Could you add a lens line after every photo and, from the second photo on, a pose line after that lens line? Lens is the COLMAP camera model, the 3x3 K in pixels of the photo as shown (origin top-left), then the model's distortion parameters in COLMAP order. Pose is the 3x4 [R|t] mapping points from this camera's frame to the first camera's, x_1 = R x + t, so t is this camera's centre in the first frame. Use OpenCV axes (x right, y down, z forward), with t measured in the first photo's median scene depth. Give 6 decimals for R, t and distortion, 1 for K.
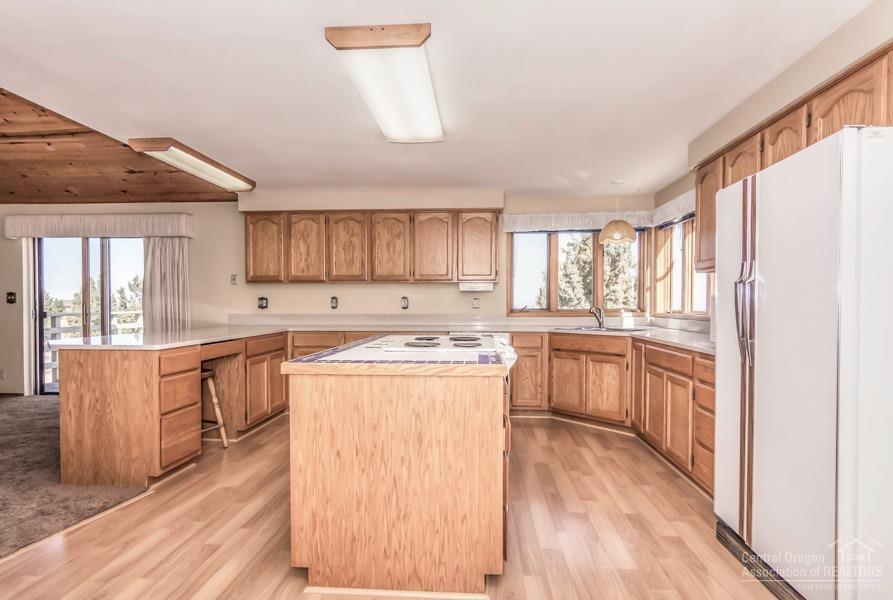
lens RADIAL K [[469.3, 0, 452.5], [0, 469.3, 318.1], [0, 0, 1]] dist [0.002364, -0.000707]
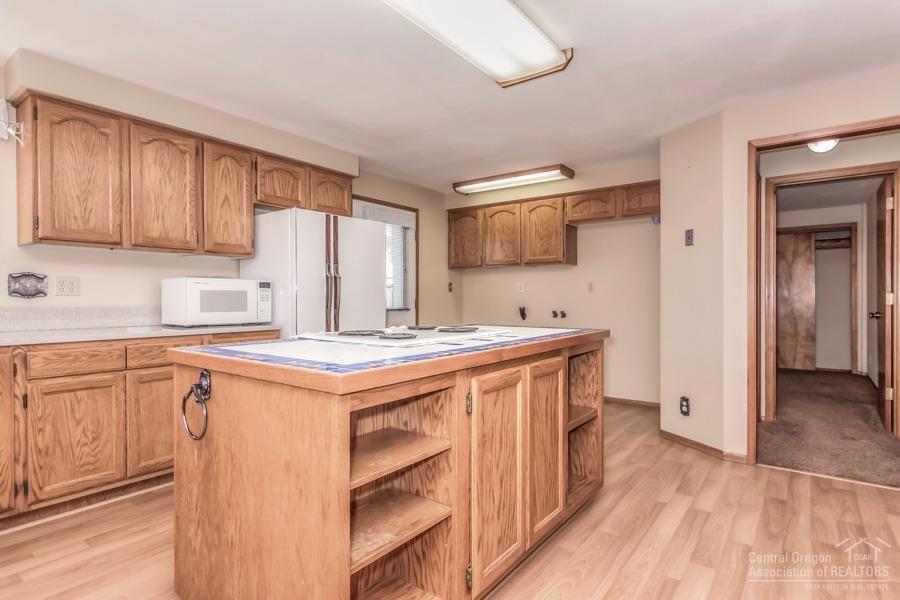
lens RADIAL K [[473.0, 0, 450.5], [0, 473.0, 301.6], [0, 0, 1]] dist [0.002364, -0.000707]
pose [[-0.831199, -0.003536, 0.555963, -0.298209], [0.019044, 0.999212, 0.034827, -0.016243], [-0.555648, 0.039536, -0.830477, 0.957970]]
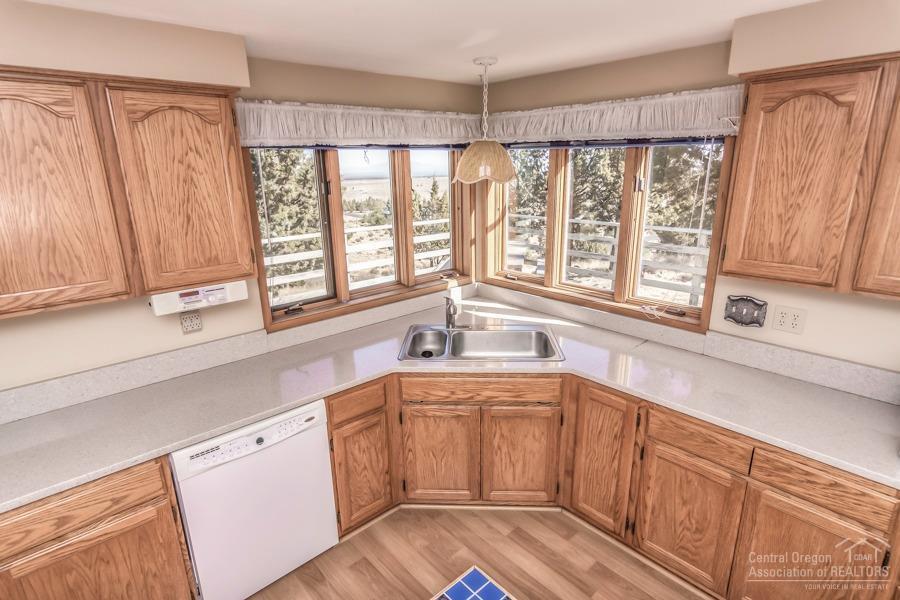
lens RADIAL K [[473.0, 0, 447.7], [0, 473.0, 304.9], [0, 0, 1]] dist [0.002364, -0.000707]
pose [[0.698947, -0.210944, 0.683356, -0.085483], [0.036928, 0.964881, 0.260078, -0.171657], [-0.714219, -0.156546, 0.682191, 0.646104]]
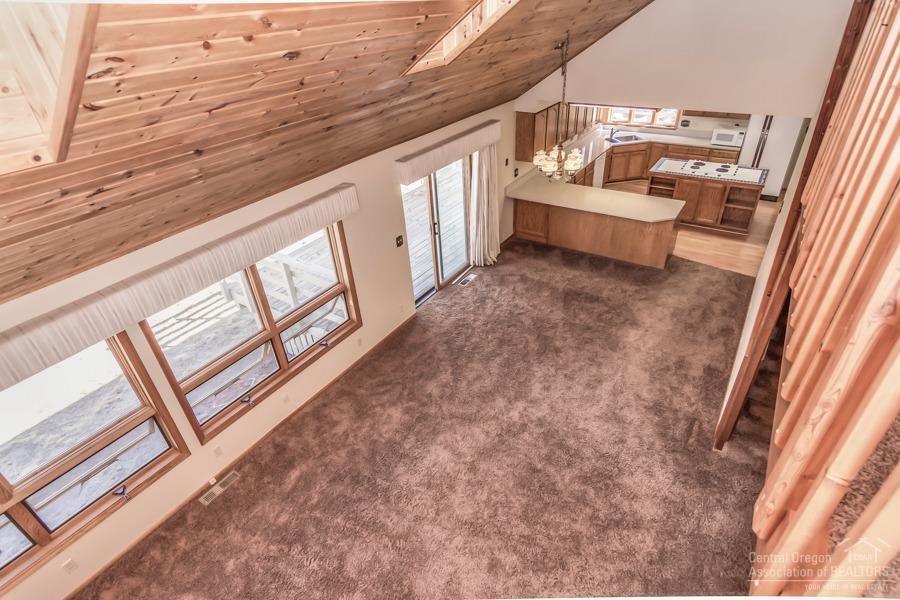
lens RADIAL K [[473.0, 0, 452.4], [0, 473.0, 304.6], [0, 0, 1]] dist [0.002364, -0.000707]
pose [[0.503059, -0.494806, 0.708589, -2.084753], [0.077710, 0.842463, 0.533120, -0.579298], [-0.860751, -0.213127, 0.462260, 0.491161]]
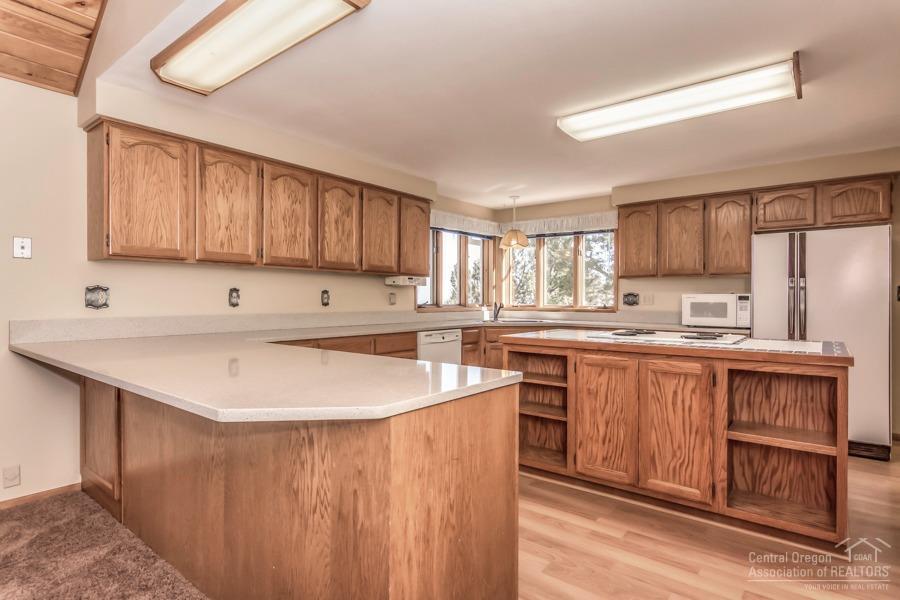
lens RADIAL K [[473.0, 0, 450.6], [0, 473.0, 299.7], [0, 0, 1]] dist [0.002364, -0.000707]
pose [[0.573965, 0.000126, 0.818880, -0.729129], [0.020674, 0.999679, -0.014644, -0.017031], [-0.818619, 0.025335, 0.573778, 0.458269]]
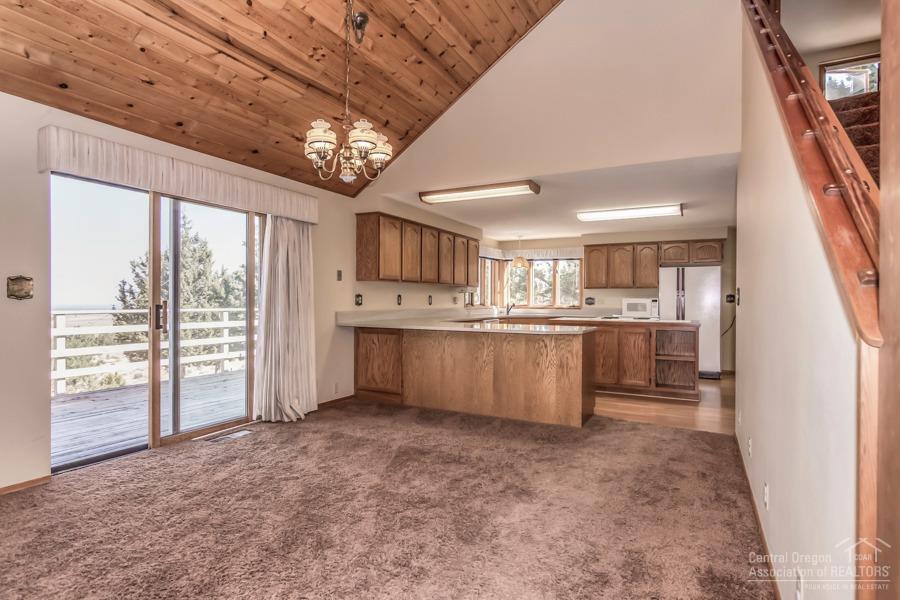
lens RADIAL K [[473.0, 0, 452.1], [0, 473.0, 301.5], [0, 0, 1]] dist [0.002364, -0.000707]
pose [[0.411014, 0.000363, 0.911629, -1.492429], [0.021683, 0.999713, -0.010174, -0.017506], [-0.911371, 0.023948, 0.410888, 0.484077]]
